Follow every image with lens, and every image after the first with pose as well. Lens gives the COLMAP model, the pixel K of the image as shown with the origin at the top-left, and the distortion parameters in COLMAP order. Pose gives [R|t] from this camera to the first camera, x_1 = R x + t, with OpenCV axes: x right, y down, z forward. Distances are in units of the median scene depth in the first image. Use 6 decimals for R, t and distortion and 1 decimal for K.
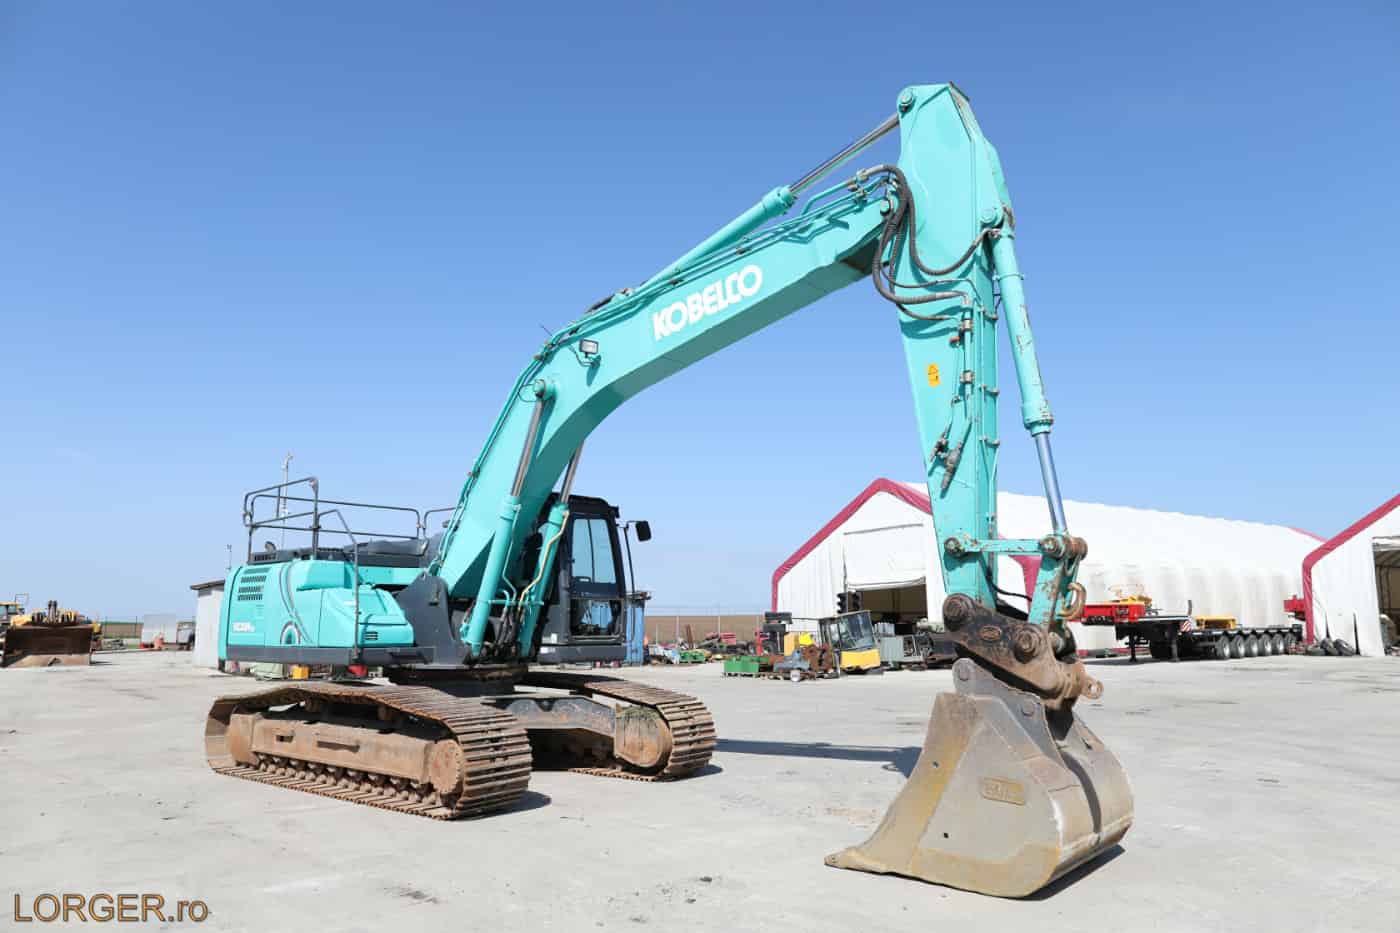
lens RADIAL K [[947.7, 0, 700.0], [0, 947.7, 466.5], [0, 0, 1]] dist [-0.054216, 0.049815]
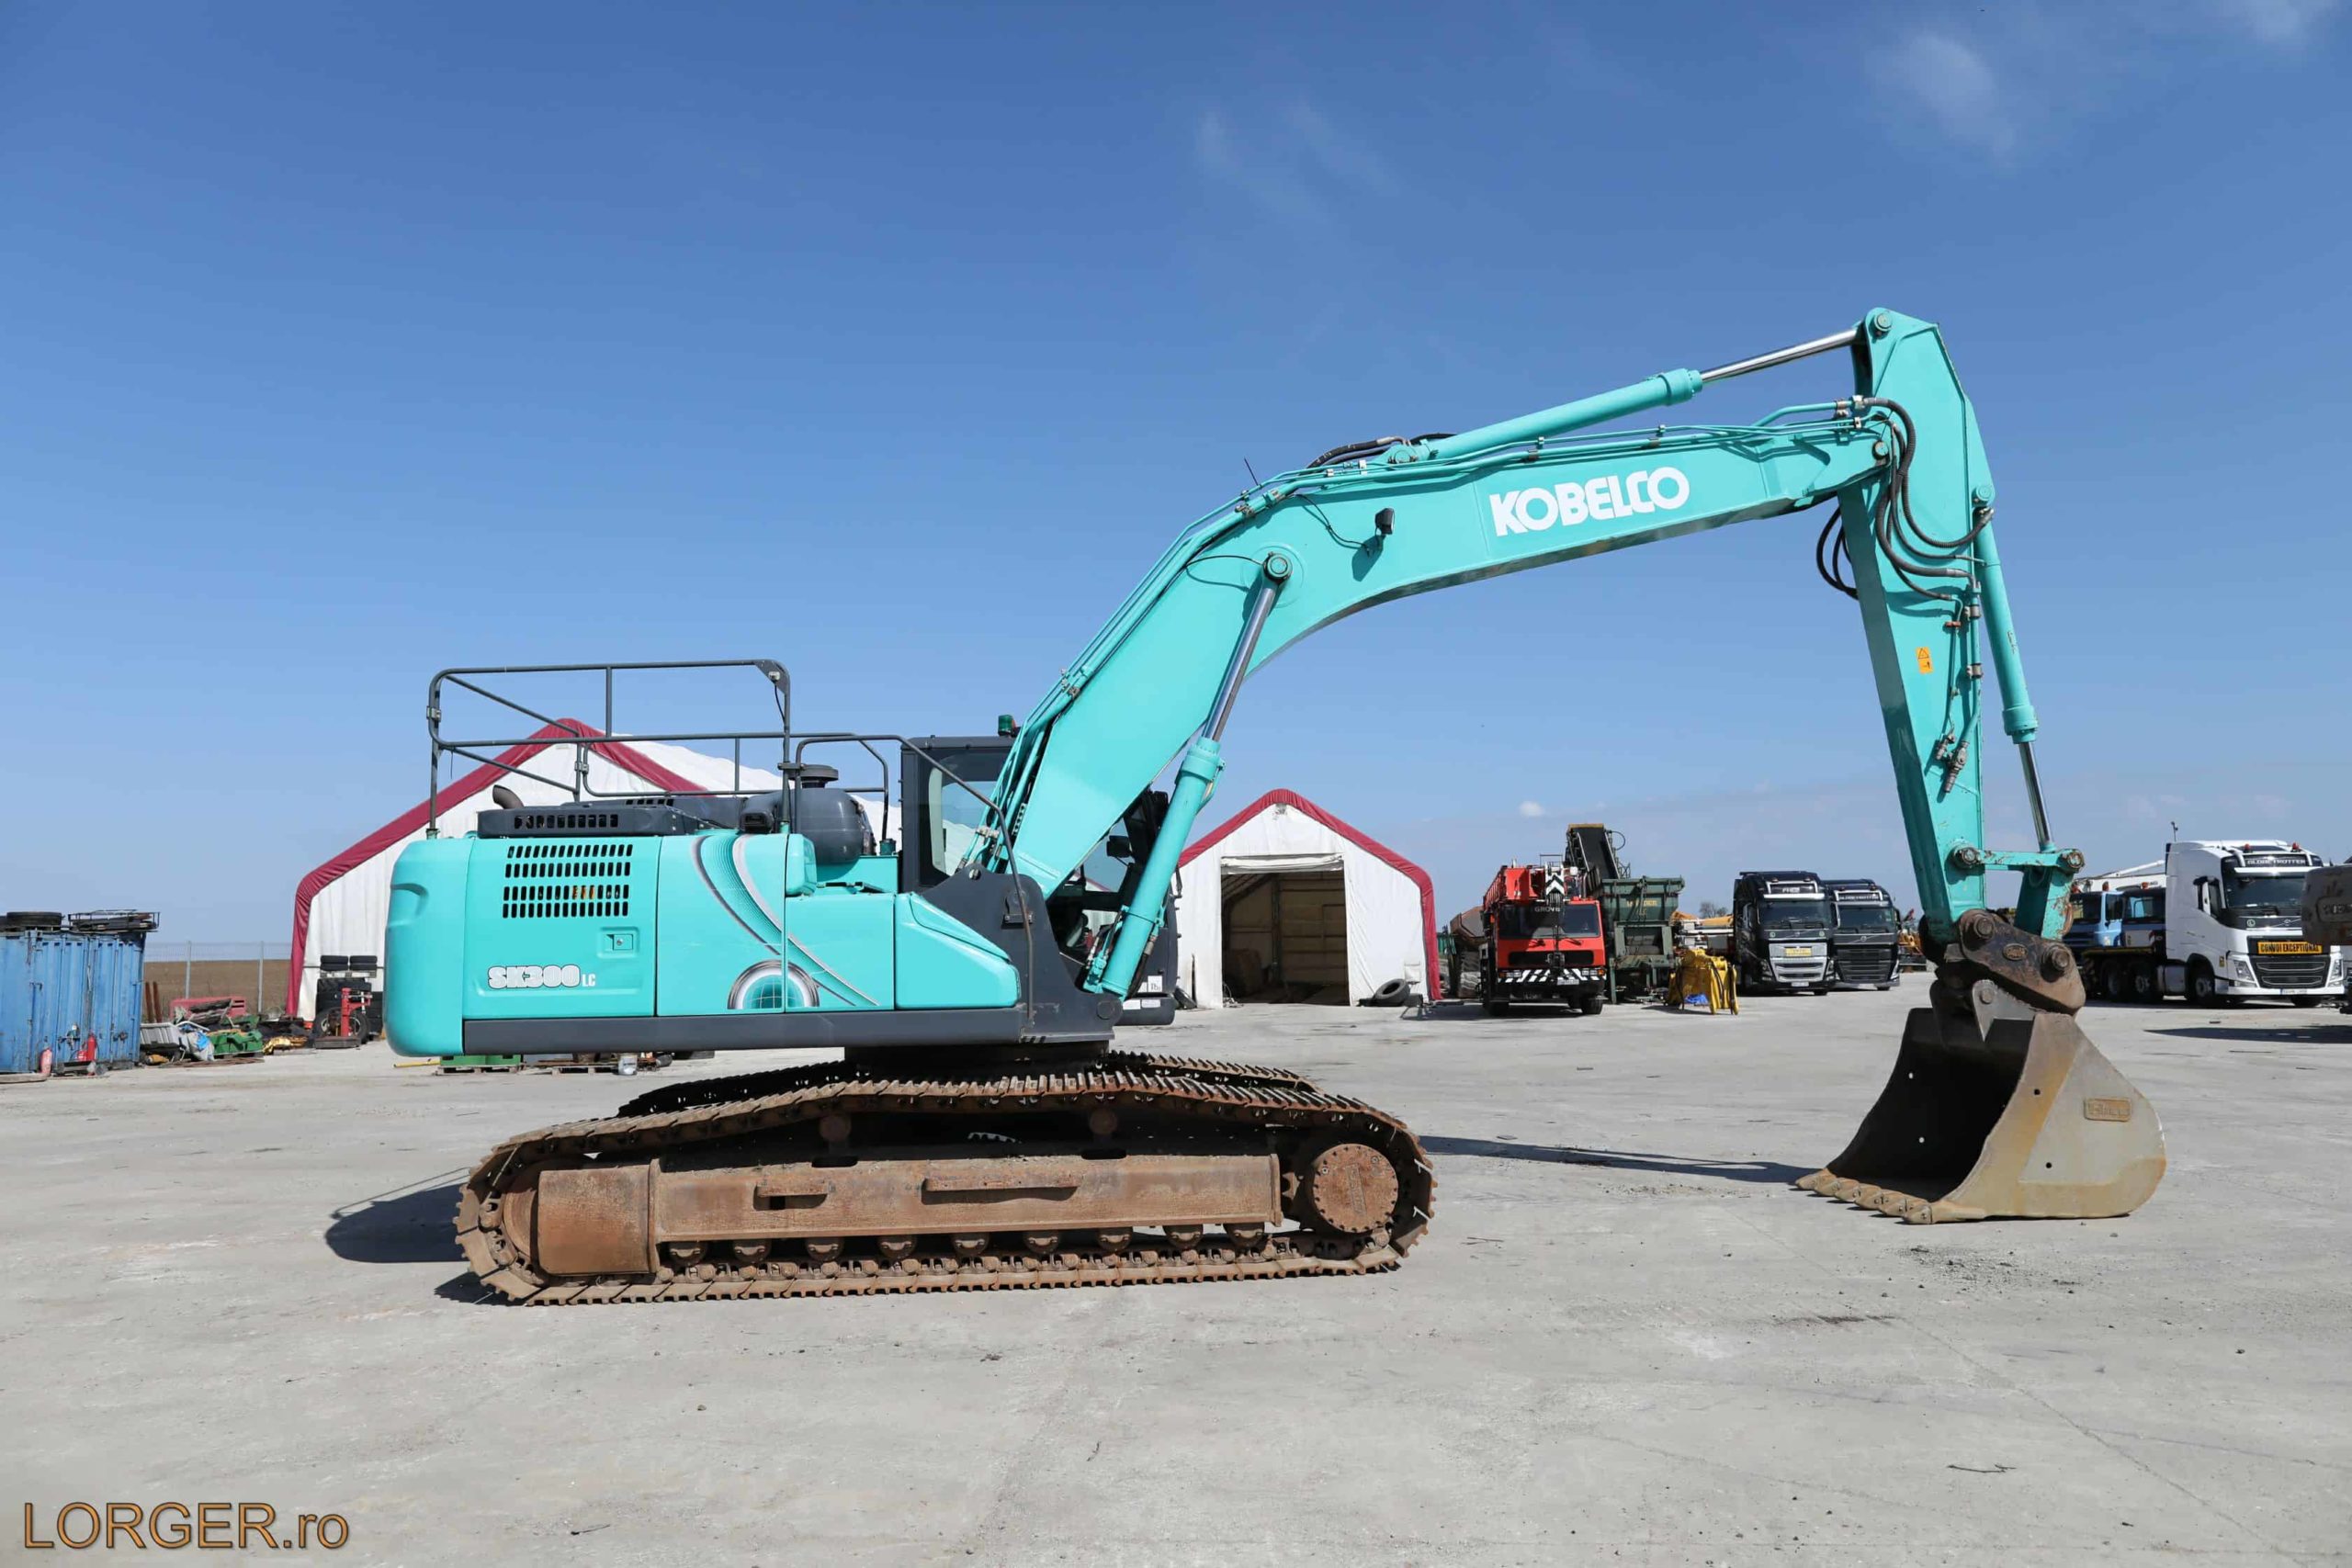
lens RADIAL K [[1592.1, 0, 1176.0], [0, 1592.1, 784.0], [0, 0, 1]] dist [-0.054216, 0.049815]
pose [[0.719841, 0.066208, 0.690974, -1.015207], [-0.095981, 0.995372, 0.004617, 0.062162], [-0.687471, -0.069644, 0.722865, 0.337050]]
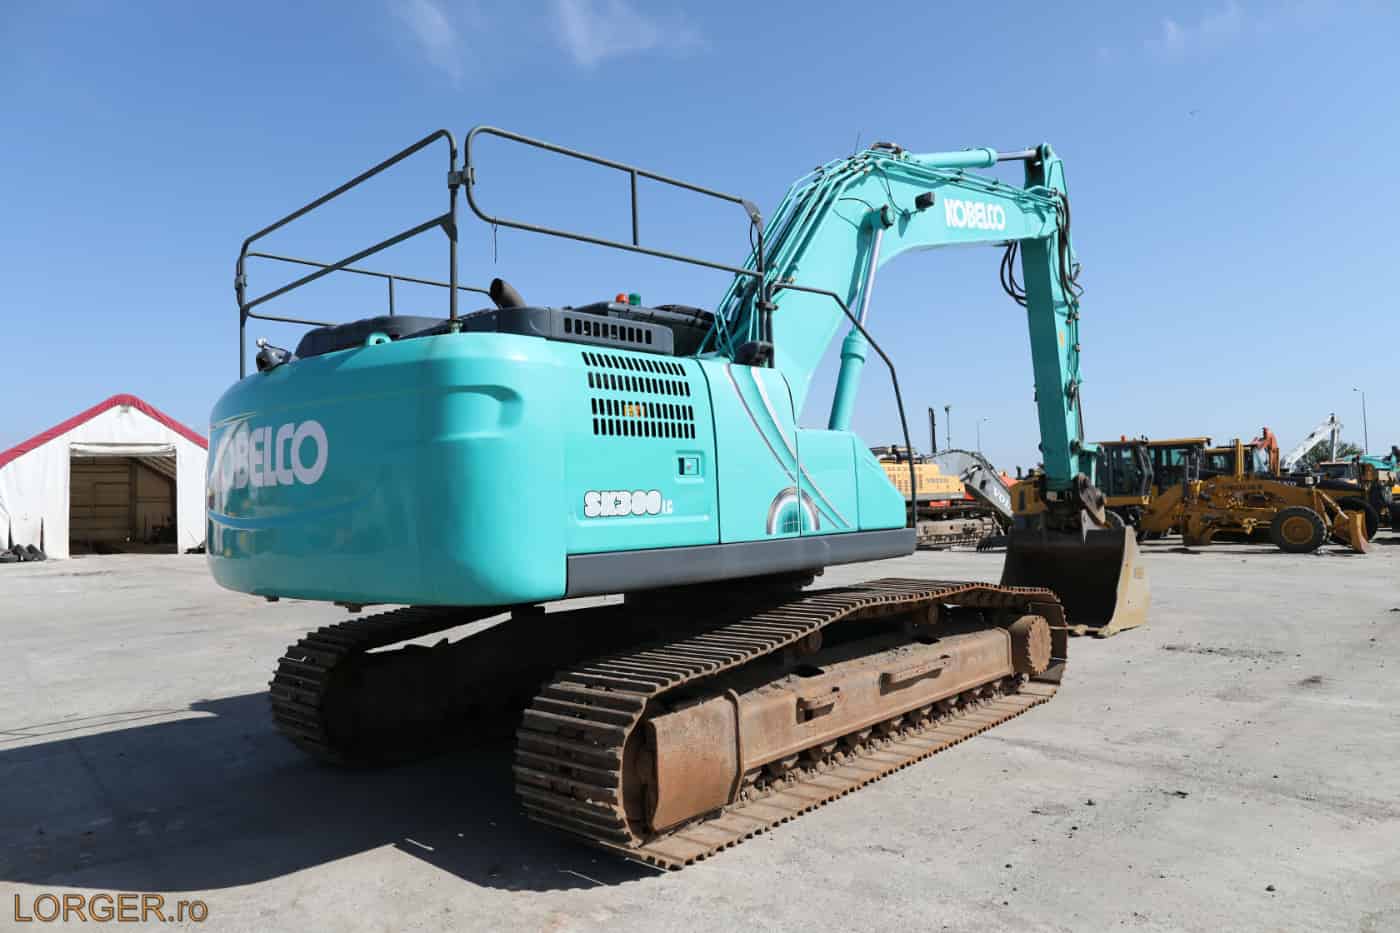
lens RADIAL K [[947.7, 0, 700.0], [0, 947.7, 466.5], [0, 0, 1]] dist [-0.054216, 0.049815]
pose [[0.046027, 0.042980, 0.998015, -1.125402], [-0.133400, 0.990390, -0.036500, 0.213209], [-0.989993, -0.131455, 0.051318, 1.221539]]
